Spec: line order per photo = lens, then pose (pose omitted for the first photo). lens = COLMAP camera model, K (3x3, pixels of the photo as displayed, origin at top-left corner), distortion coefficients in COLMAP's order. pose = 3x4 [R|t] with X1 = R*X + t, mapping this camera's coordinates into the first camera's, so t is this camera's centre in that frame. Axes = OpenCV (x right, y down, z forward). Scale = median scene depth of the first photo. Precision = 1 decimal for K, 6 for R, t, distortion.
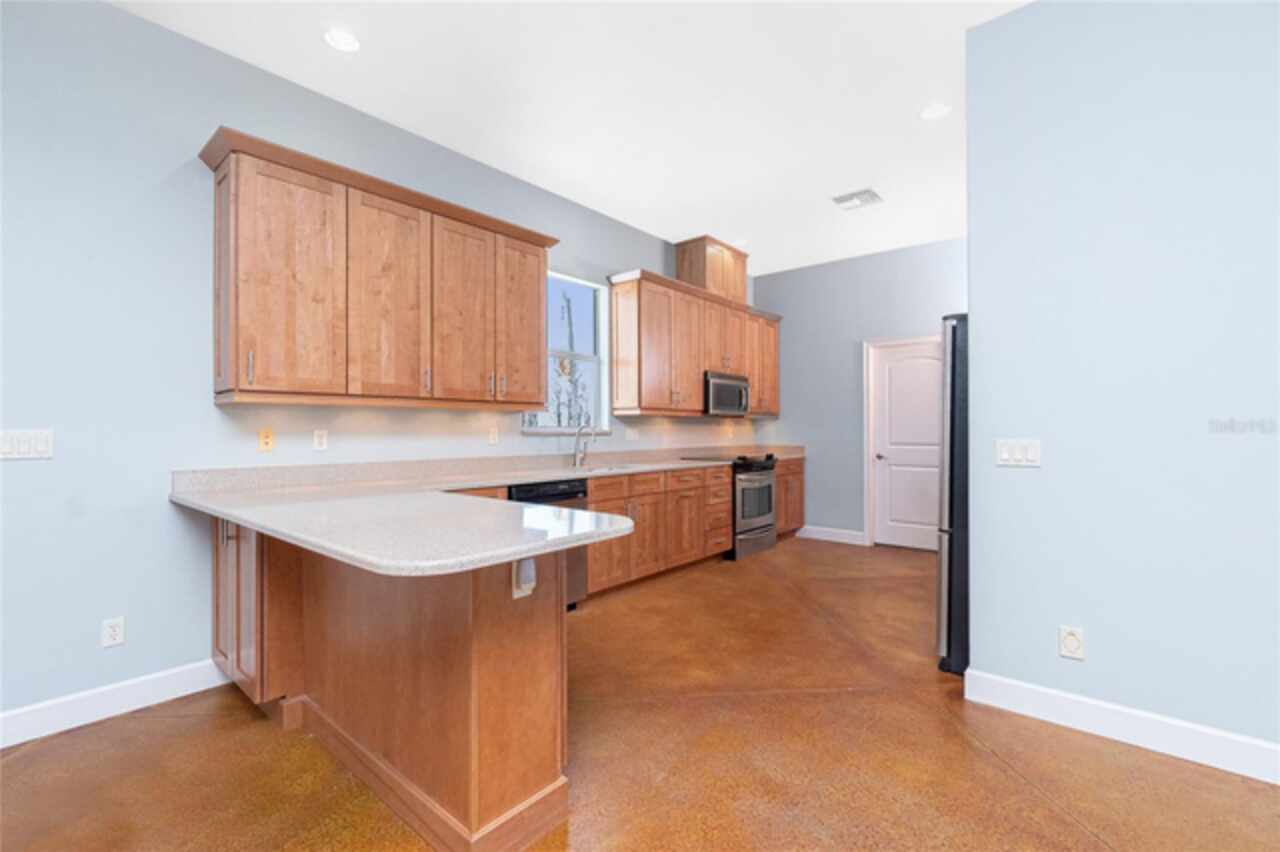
lens RADIAL K [[547.3, 0, 645.9], [0, 547.3, 423.6], [0, 0, 1]] dist [-0.025785, 0.009349]
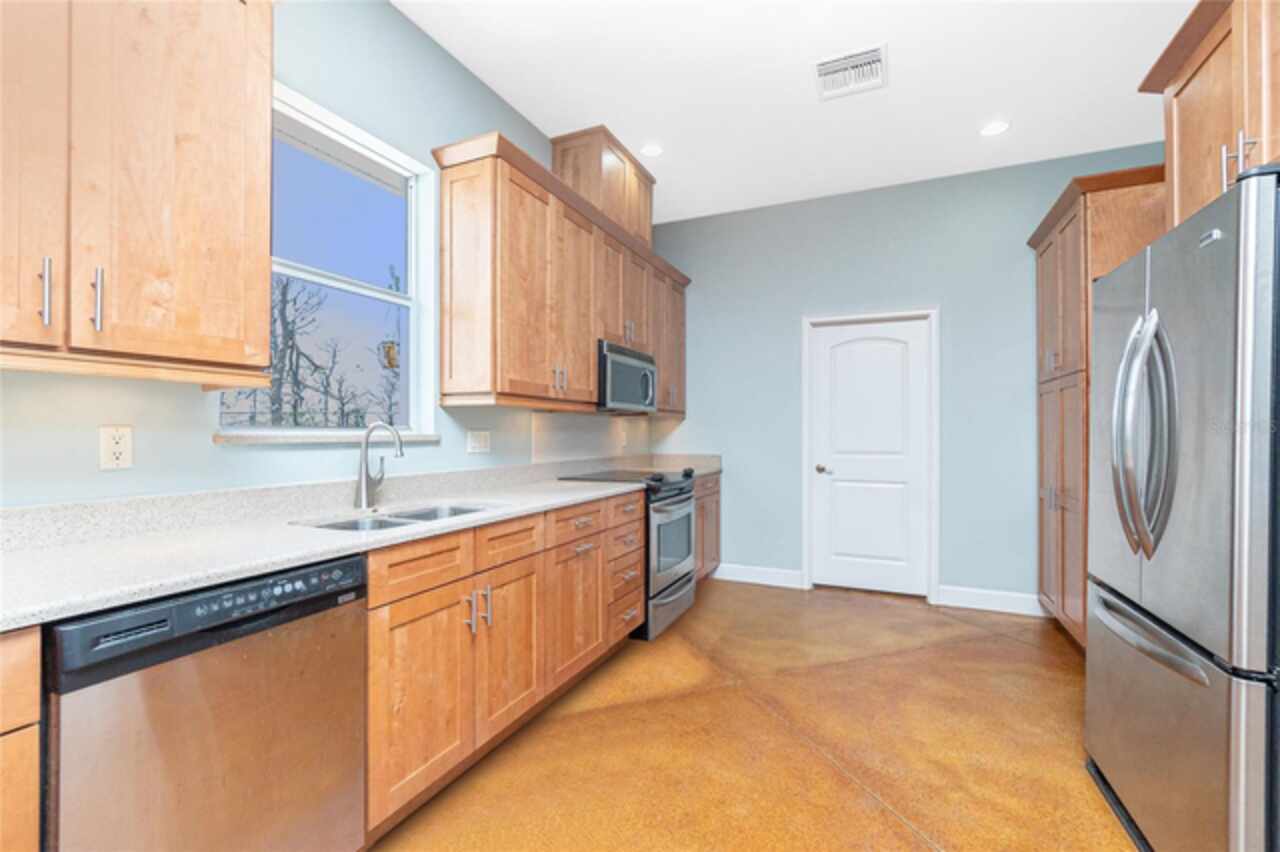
lens RADIAL K [[541.0, 0, 646.4], [0, 541.0, 419.0], [0, 0, 1]] dist [0.000574, -0.000018]
pose [[0.960585, 0.008258, 0.277864, -0.014546], [-0.004269, 0.999879, -0.014959, 0.003717], [-0.277954, 0.013184, 0.960504, 0.400004]]
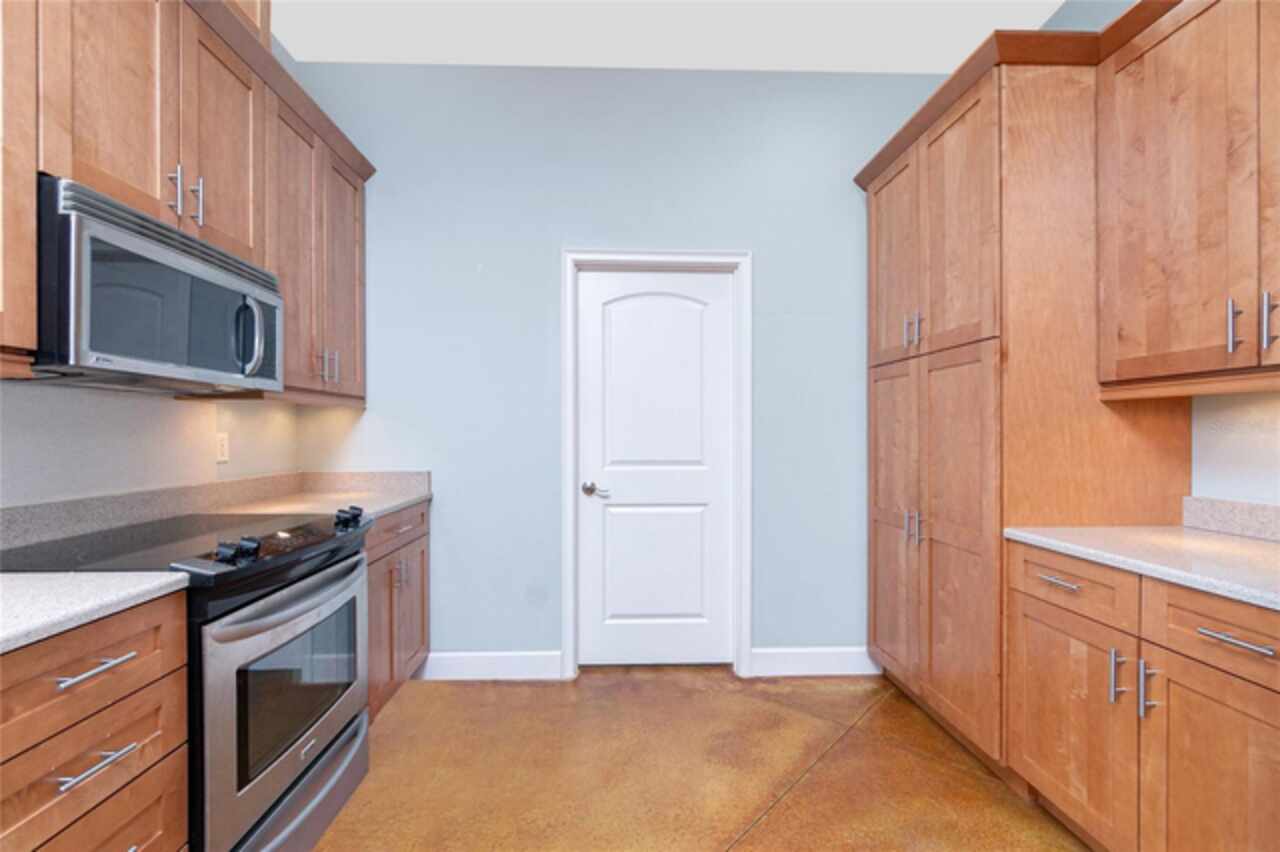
lens RADIAL K [[556.7, 0, 624.4], [0, 556.7, 442.1], [0, 0, 1]] dist [0.000151, 0.000082]
pose [[0.751251, -0.012759, 0.659893, 0.140920], [-0.005736, 0.999649, 0.025858, 0.005848], [-0.659992, -0.023211, 0.750914, 0.699858]]
